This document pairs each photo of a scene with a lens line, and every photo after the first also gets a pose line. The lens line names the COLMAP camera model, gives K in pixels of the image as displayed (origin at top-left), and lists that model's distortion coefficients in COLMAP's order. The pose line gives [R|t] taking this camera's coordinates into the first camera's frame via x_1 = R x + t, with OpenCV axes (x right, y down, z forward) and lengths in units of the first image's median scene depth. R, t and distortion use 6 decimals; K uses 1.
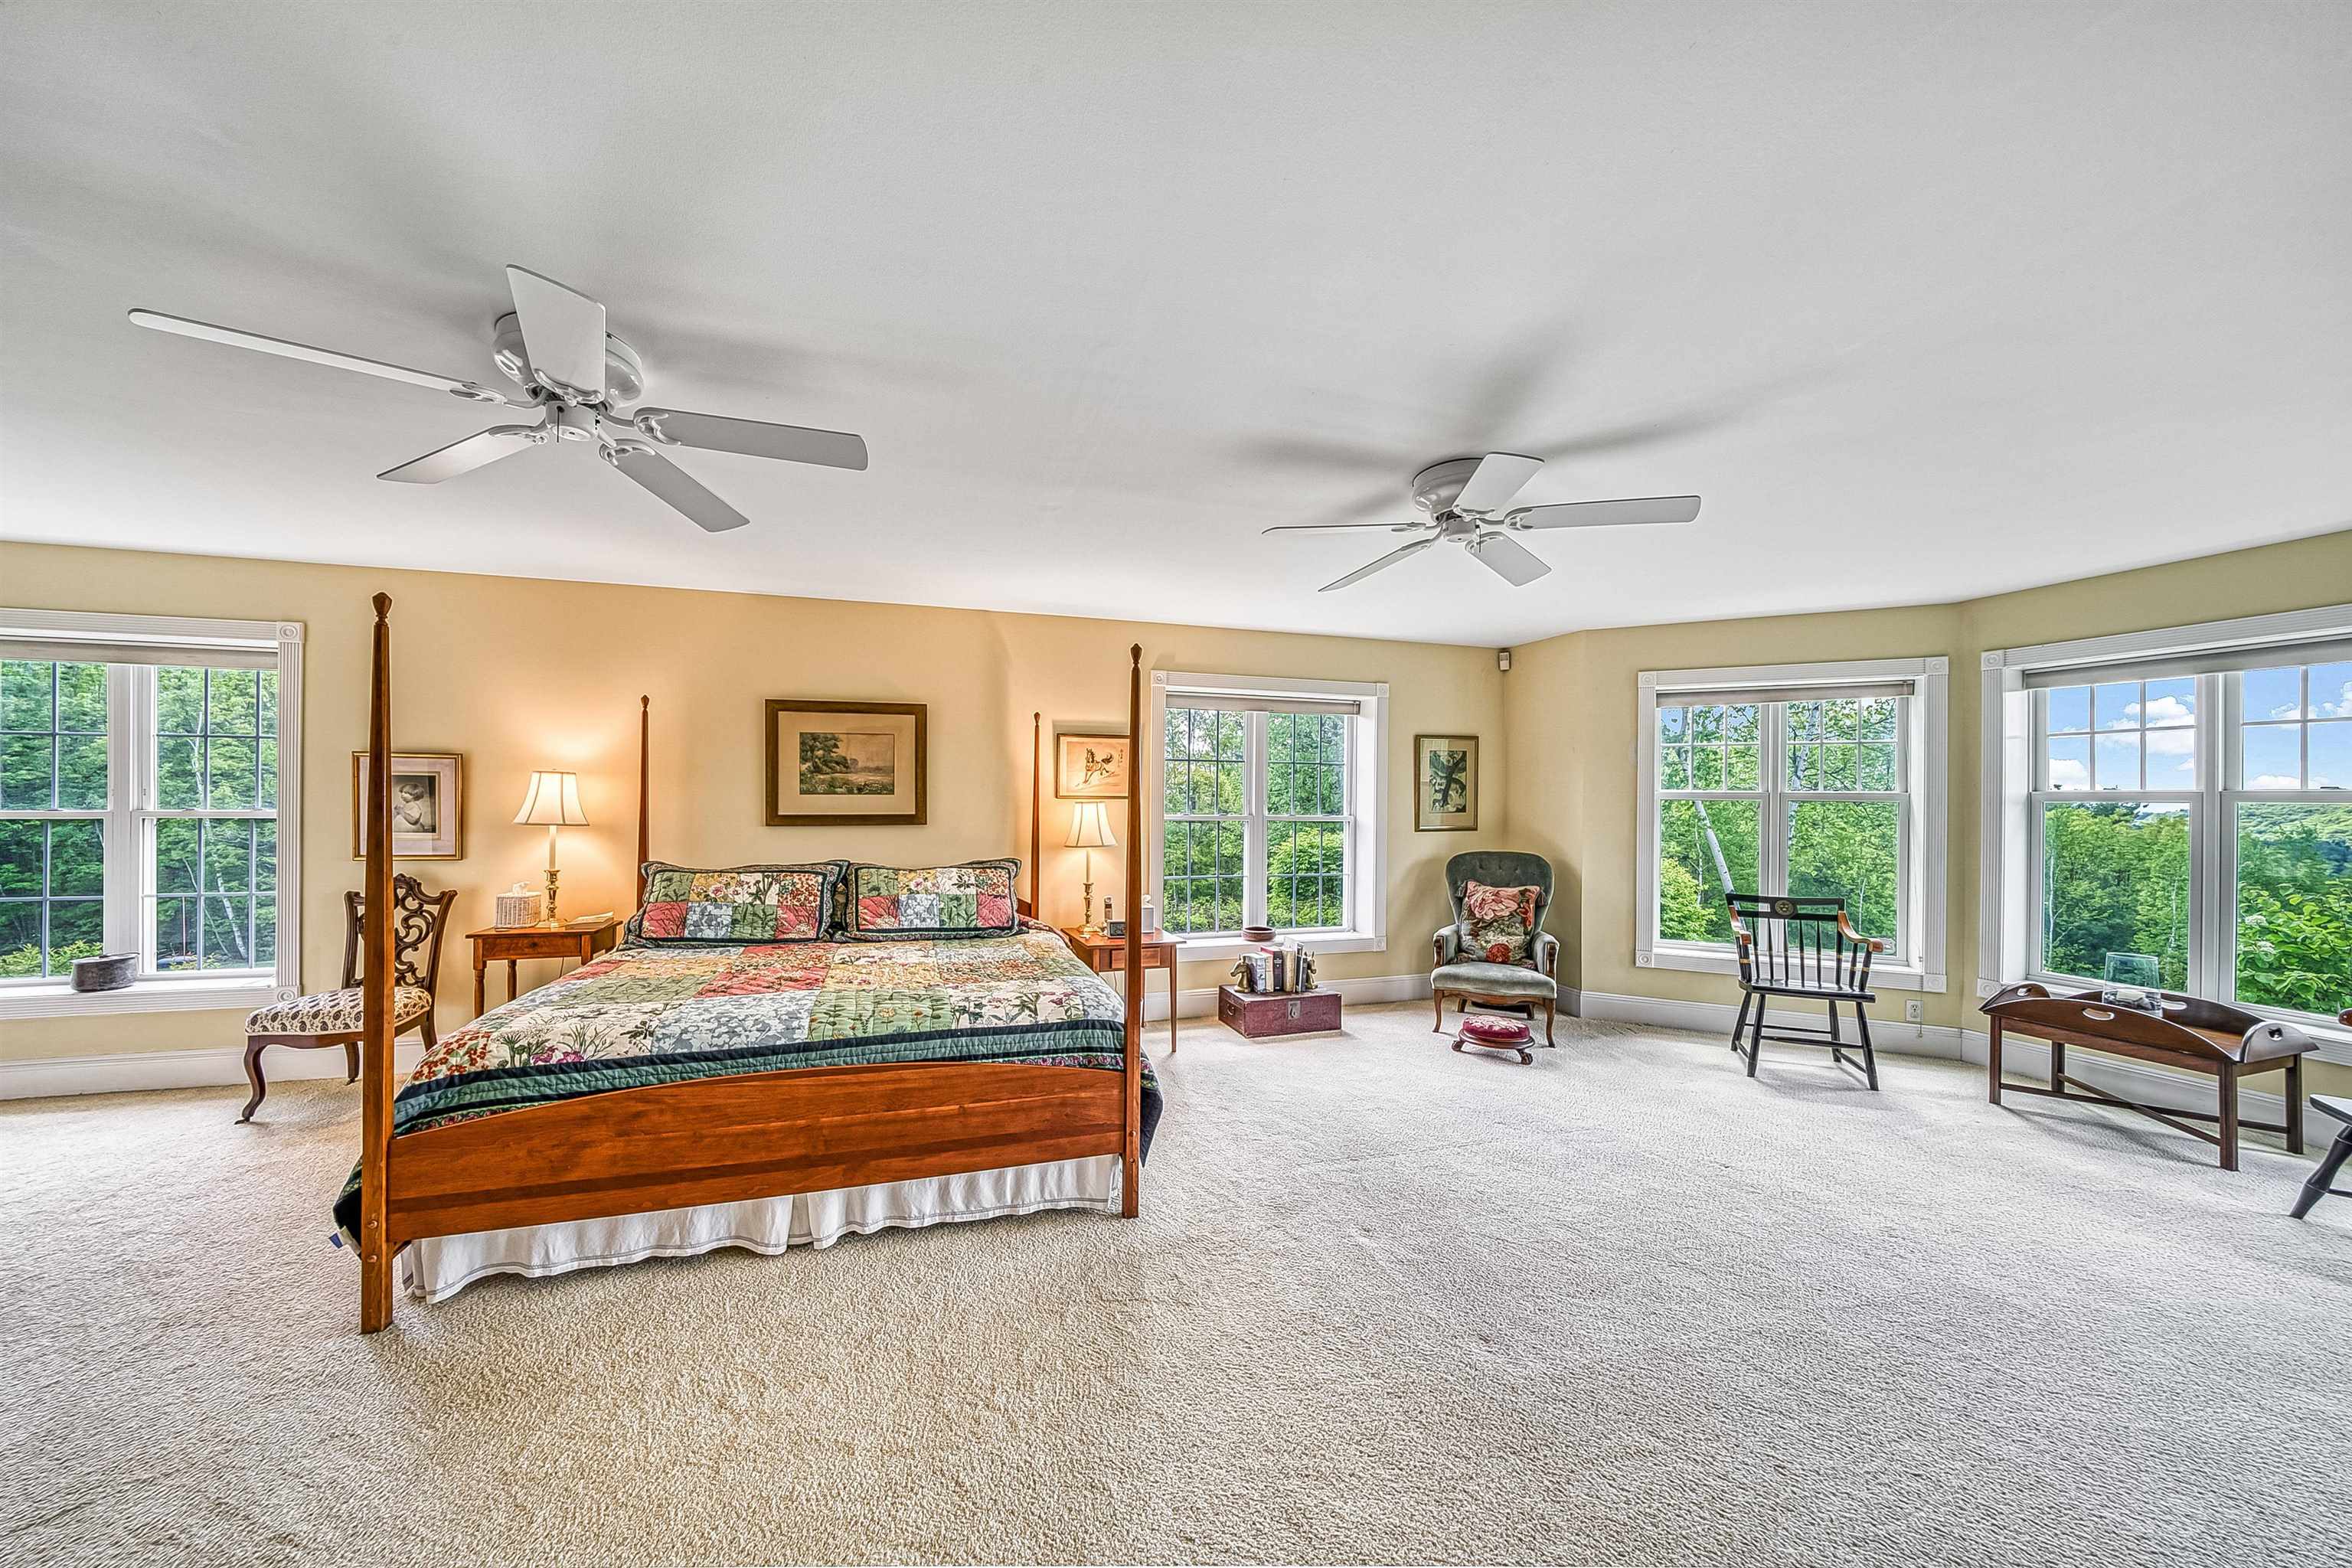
lens RADIAL K [[804.2, 0, 1164.3], [0, 804.2, 801.0], [0, 0, 1]] dist [-0.022148, 0.000536]
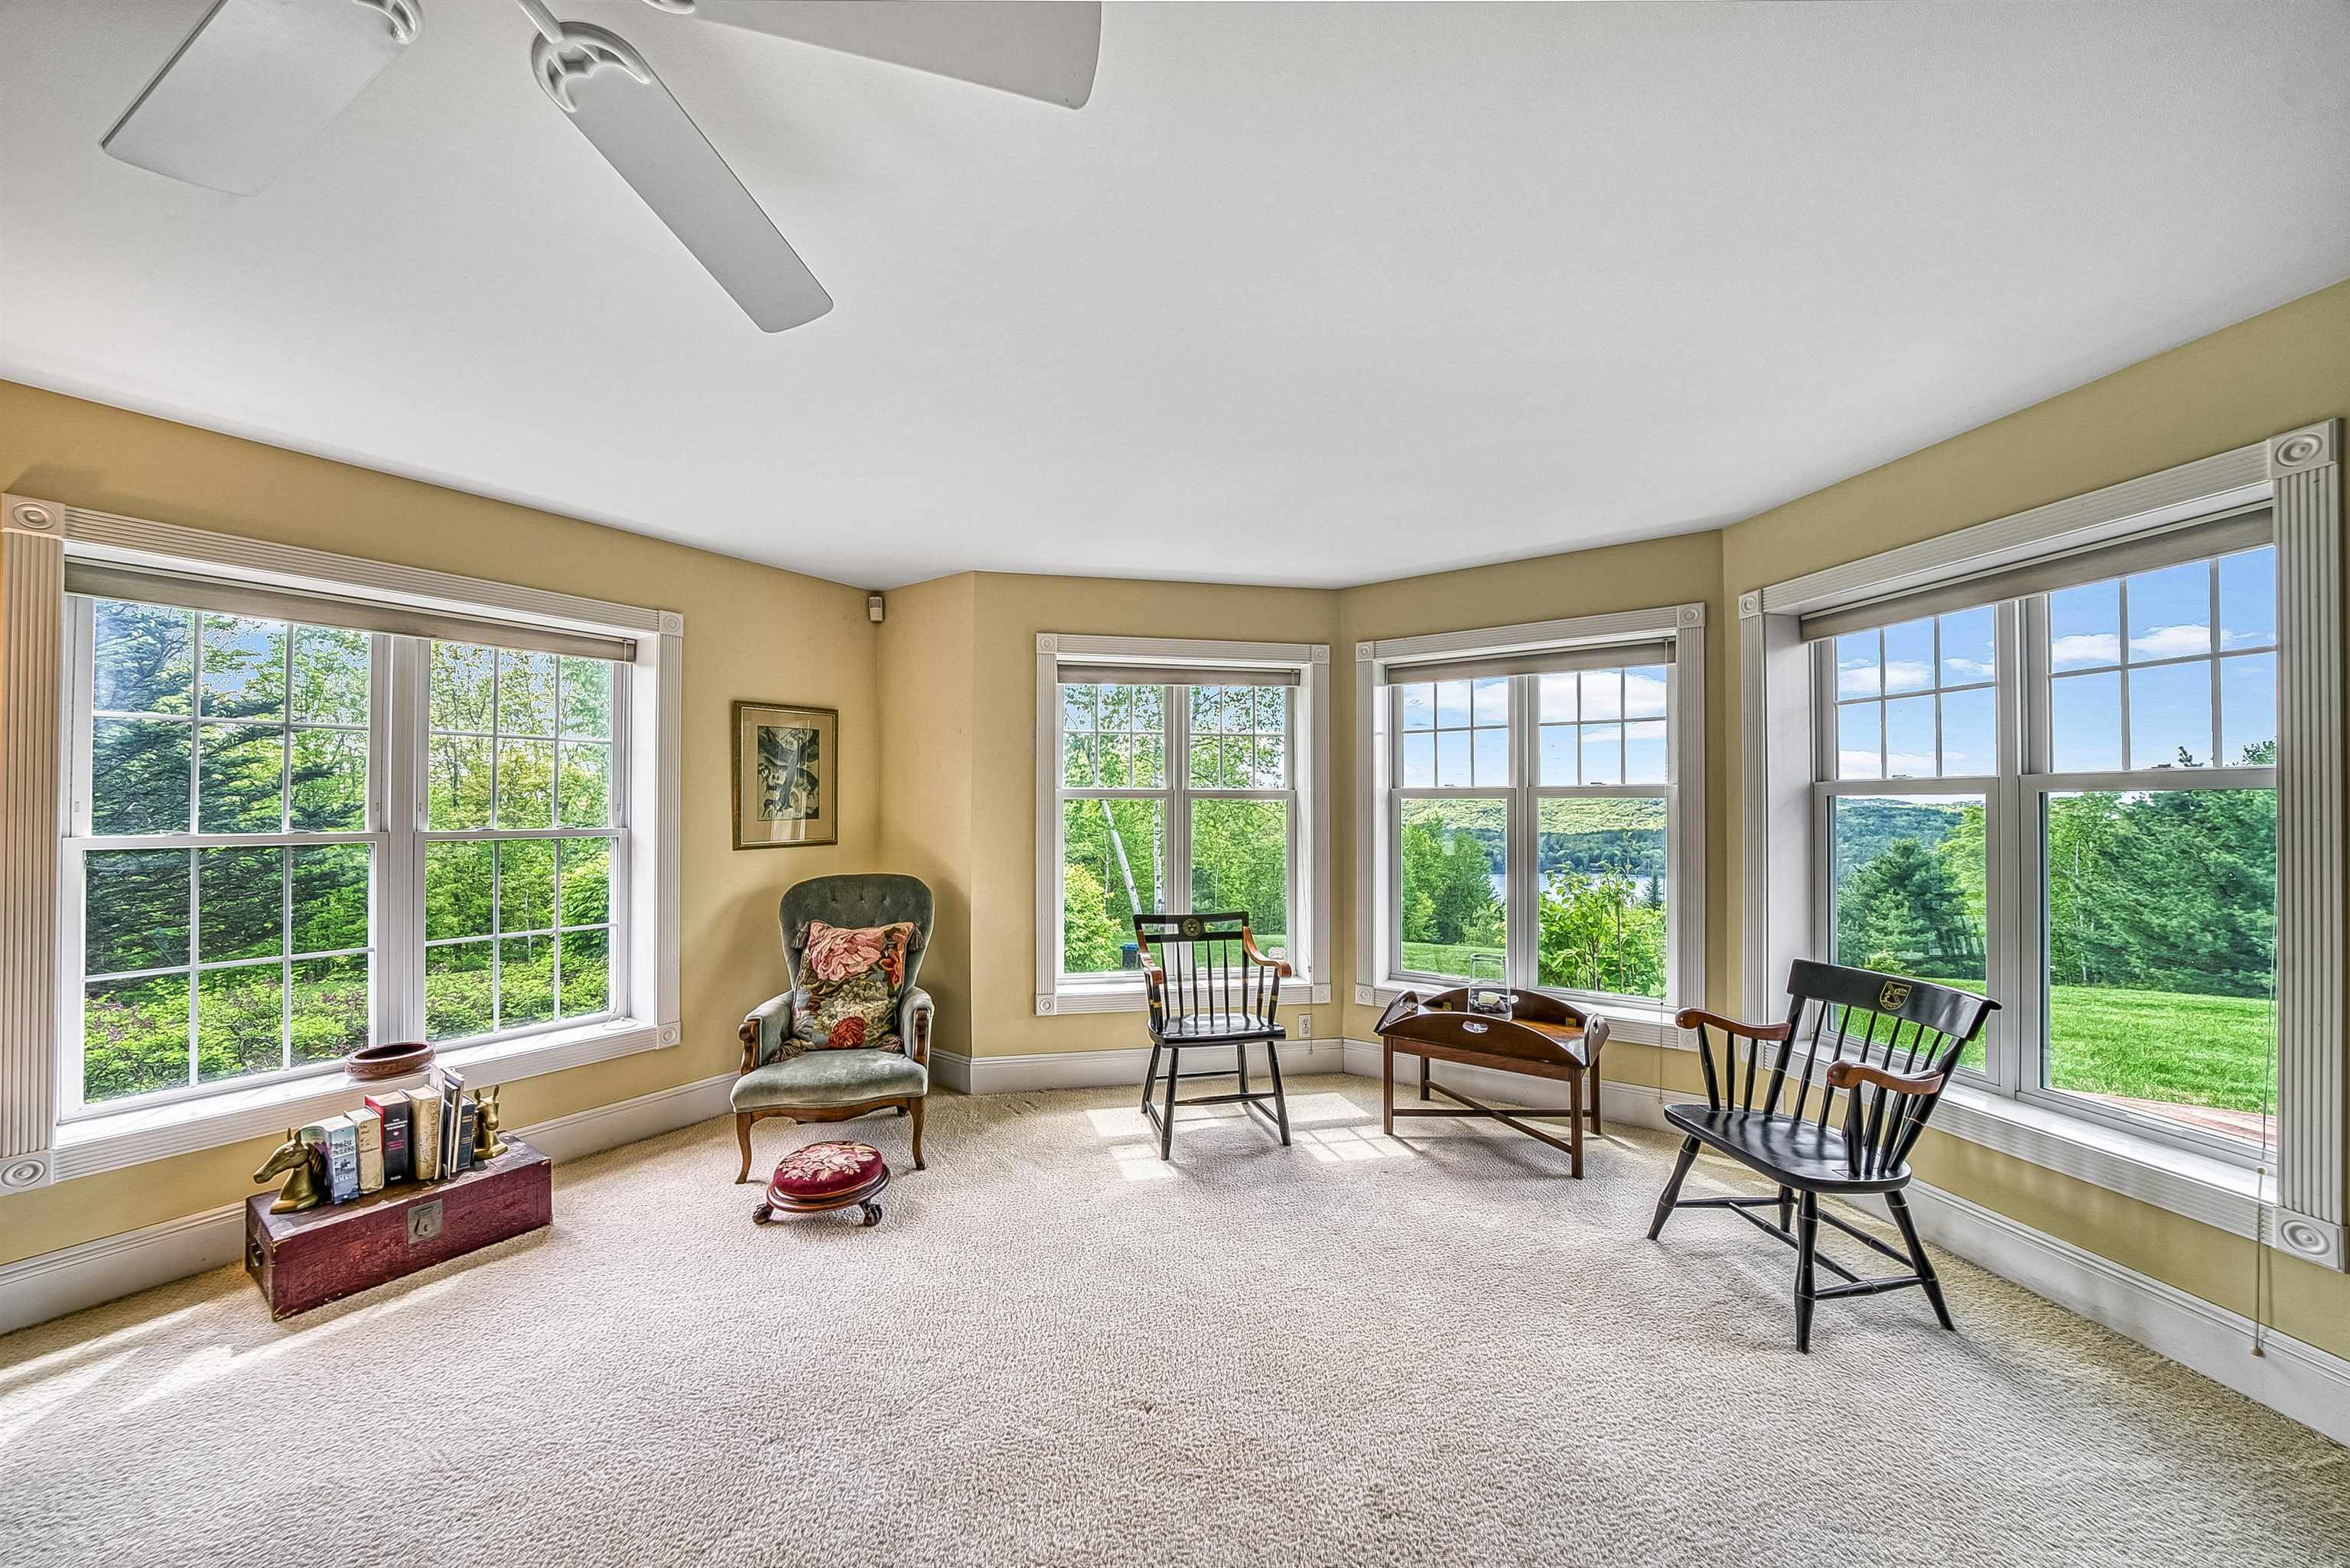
lens RADIAL K [[803.5, 0, 1165.3], [0, 803.5, 794.5], [0, 0, 1]] dist [-0.022148, 0.000536]
pose [[0.786592, -0.000832, 0.617472, 0.250221], [0.007550, 0.999937, -0.008270, 0.001992], [-0.617427, 0.011167, 0.786549, 0.368924]]
